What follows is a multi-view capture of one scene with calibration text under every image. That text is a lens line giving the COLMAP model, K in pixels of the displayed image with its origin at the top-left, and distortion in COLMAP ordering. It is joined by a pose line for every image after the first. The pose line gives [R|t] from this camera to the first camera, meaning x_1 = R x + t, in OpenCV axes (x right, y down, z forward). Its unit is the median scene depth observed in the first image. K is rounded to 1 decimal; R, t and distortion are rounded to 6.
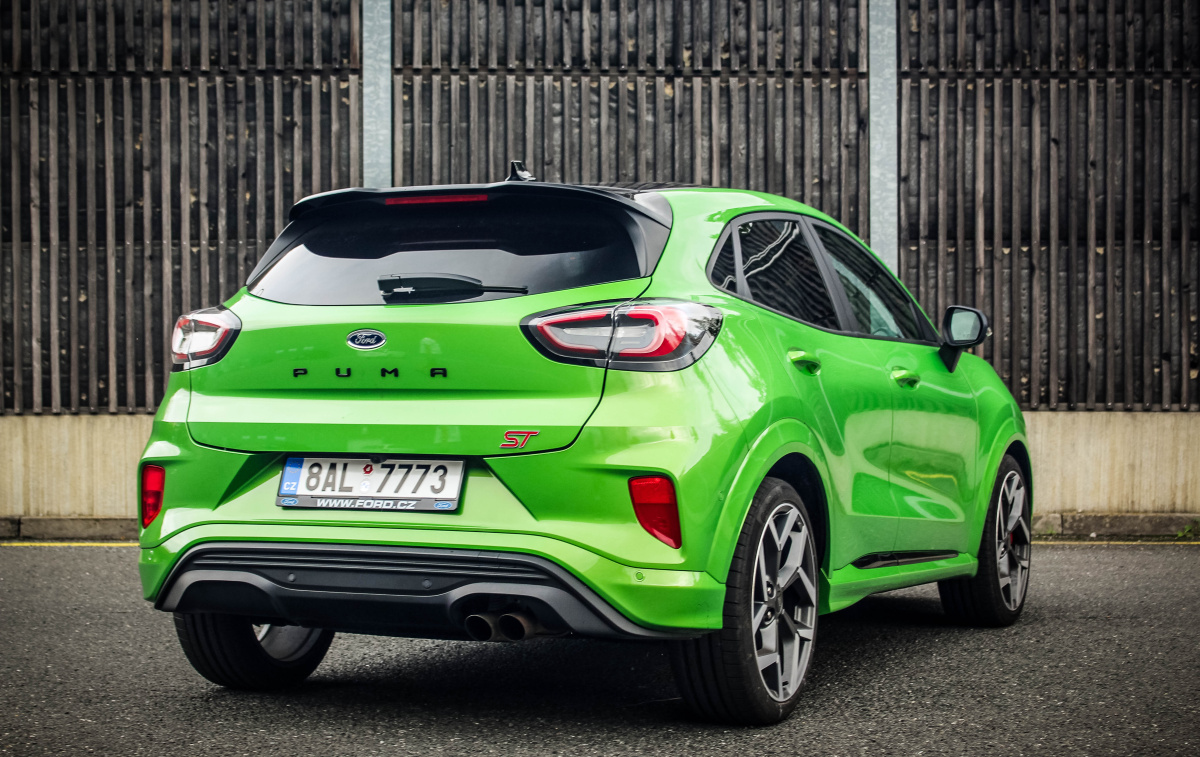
lens RADIAL K [[2201.2, 0, 600.0], [0, 2201.2, 378.5], [0, 0, 1]] dist [0.024022, 0.208382]
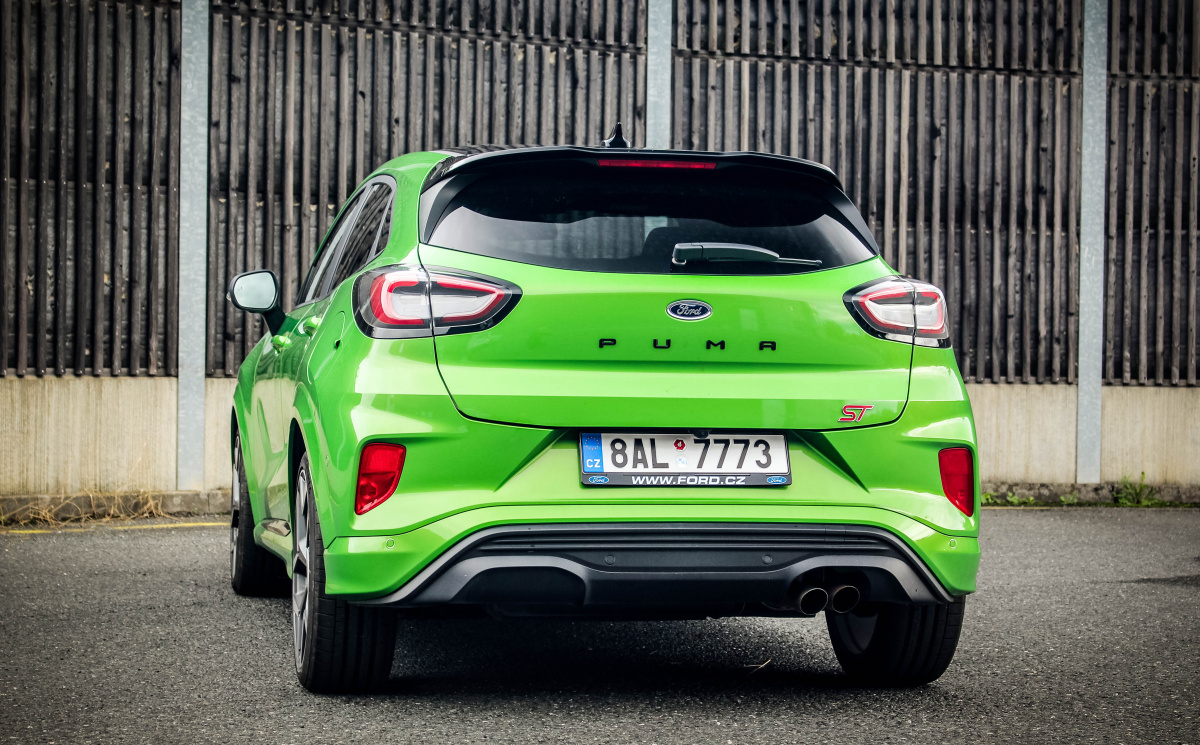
lens RADIAL K [[2553.1, 0, 600.0], [0, 2553.1, 372.5], [0, 0, 1]] dist [0.013758, 0.230959]
pose [[0.815995, 0.006219, 0.578025, -0.342086], [-0.014182, 0.999857, 0.009264, -0.000095], [-0.577885, -0.015756, 0.815966, 0.047621]]
